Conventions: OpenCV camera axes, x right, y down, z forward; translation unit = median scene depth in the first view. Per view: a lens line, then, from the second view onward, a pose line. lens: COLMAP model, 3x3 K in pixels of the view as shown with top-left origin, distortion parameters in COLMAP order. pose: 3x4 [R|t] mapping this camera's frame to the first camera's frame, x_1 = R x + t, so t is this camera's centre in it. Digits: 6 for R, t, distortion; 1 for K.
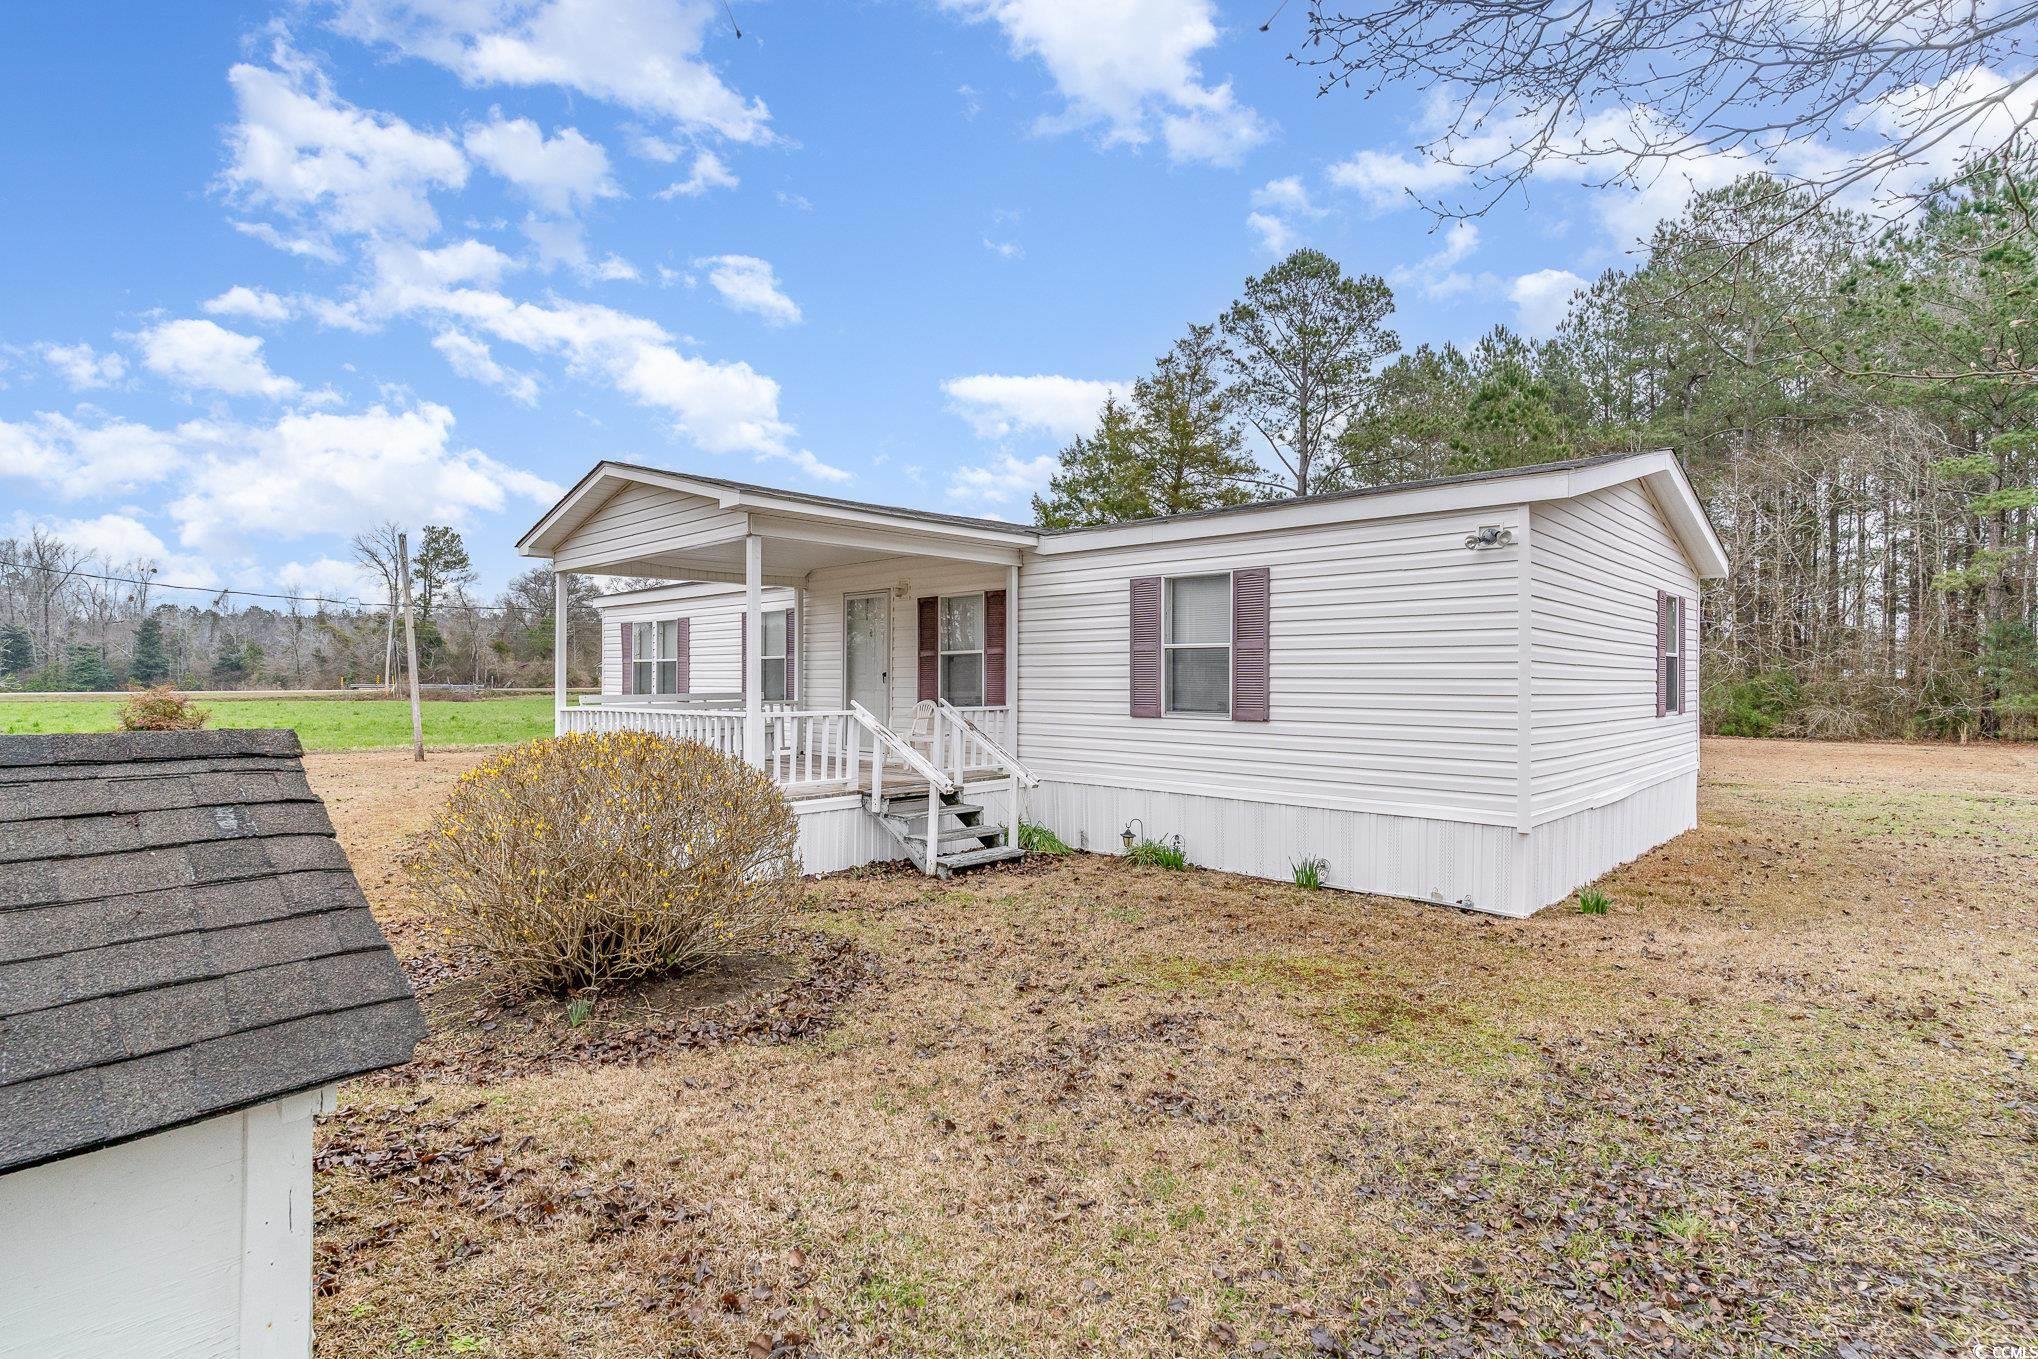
lens RADIAL K [[975.1, 0, 1018.1], [0, 975.1, 681.2], [0, 0, 1]] dist [0.000970, -0.000408]
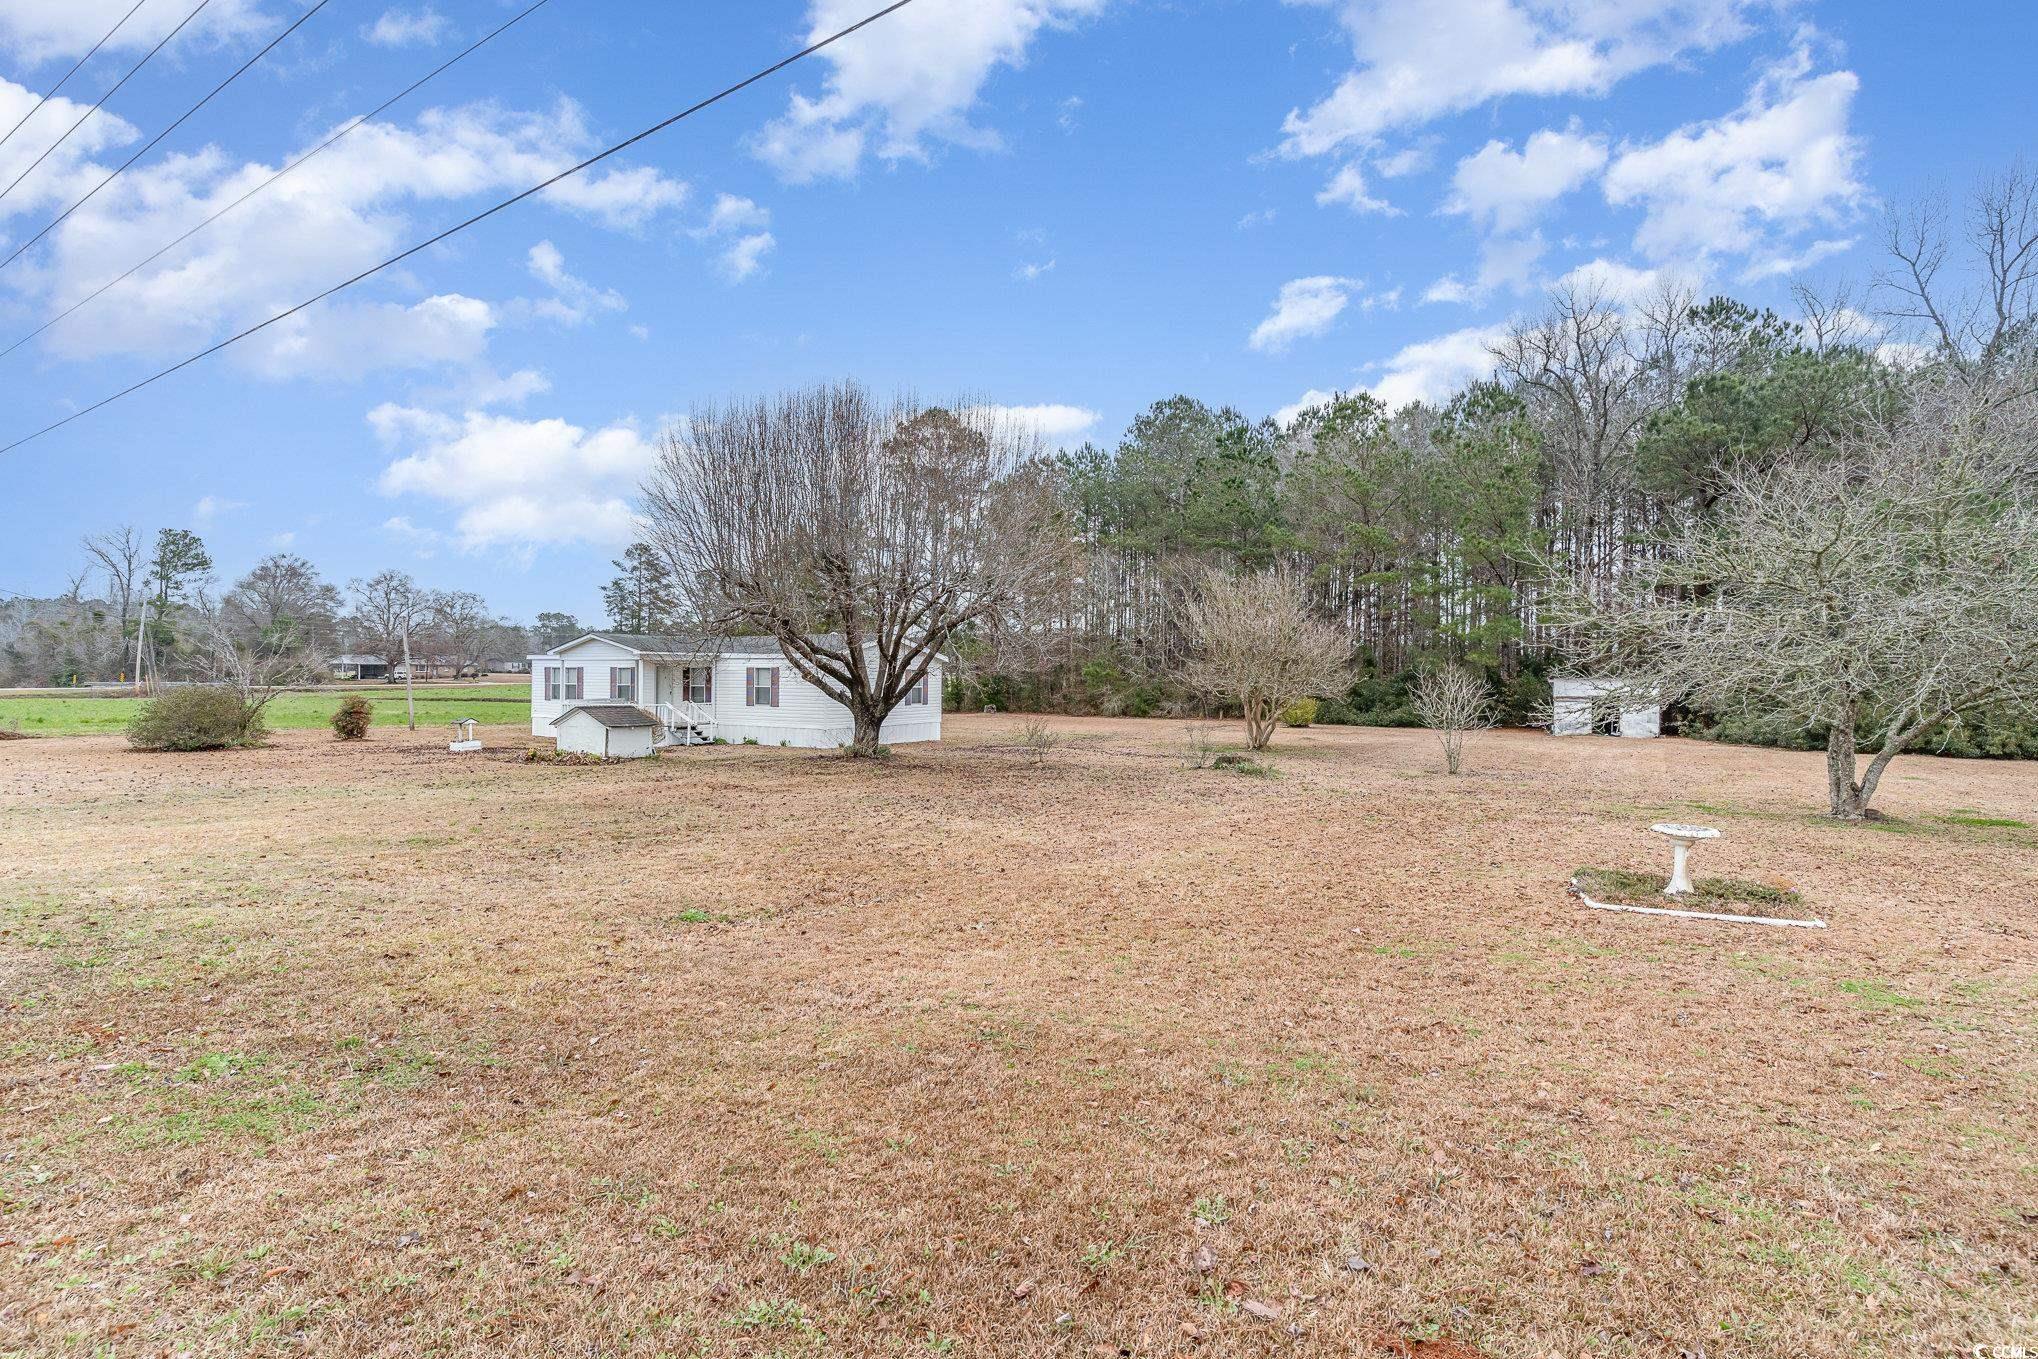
lens RADIAL K [[975.1, 0, 1010.9], [0, 975.1, 681.5], [0, 0, 1]] dist [0.000970, -0.000408]
pose [[0.971280, 0.002413, 0.237928, 0.356107], [-0.003571, 0.999984, 0.004433, -0.123993], [-0.237914, -0.005155, 0.971273, -4.676076]]
